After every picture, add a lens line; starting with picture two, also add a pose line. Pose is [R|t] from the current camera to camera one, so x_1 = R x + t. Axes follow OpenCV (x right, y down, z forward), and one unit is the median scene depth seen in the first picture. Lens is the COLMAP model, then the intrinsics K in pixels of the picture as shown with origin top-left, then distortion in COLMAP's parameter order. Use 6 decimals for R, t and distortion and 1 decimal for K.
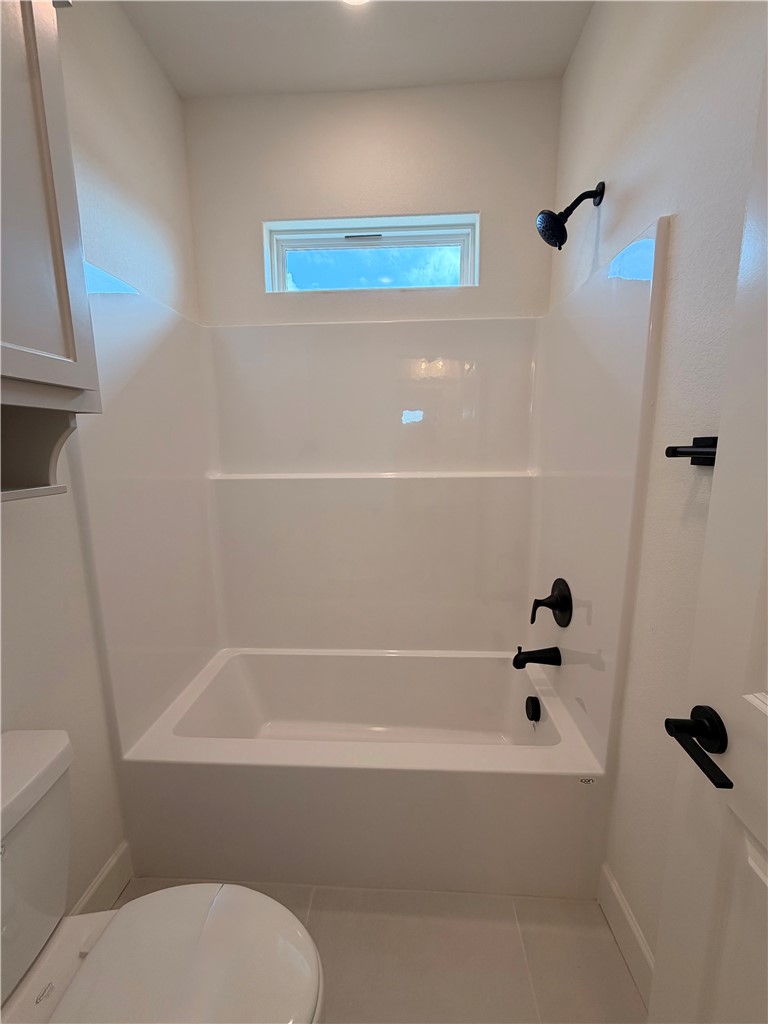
lens RADIAL K [[407.6, 0, 384.6], [0, 407.6, 515.7], [0, 0, 1]] dist [-0.000809, 0.001278]
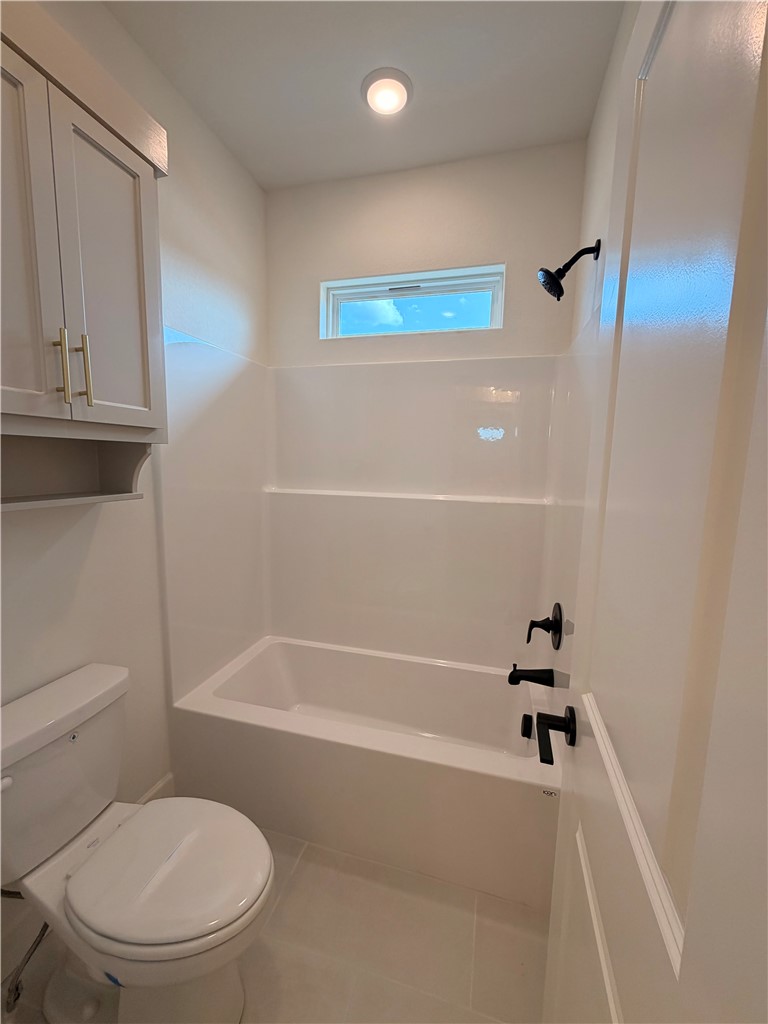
lens RADIAL K [[407.6, 0, 384.6], [0, 407.6, 517.0], [0, 0, 1]] dist [-0.000809, 0.001278]
pose [[0.976433, 0.060422, -0.207188, 0.192427], [-0.068341, 0.997172, -0.031271, -0.003059], [0.204712, 0.044694, 0.977801, -0.119320]]
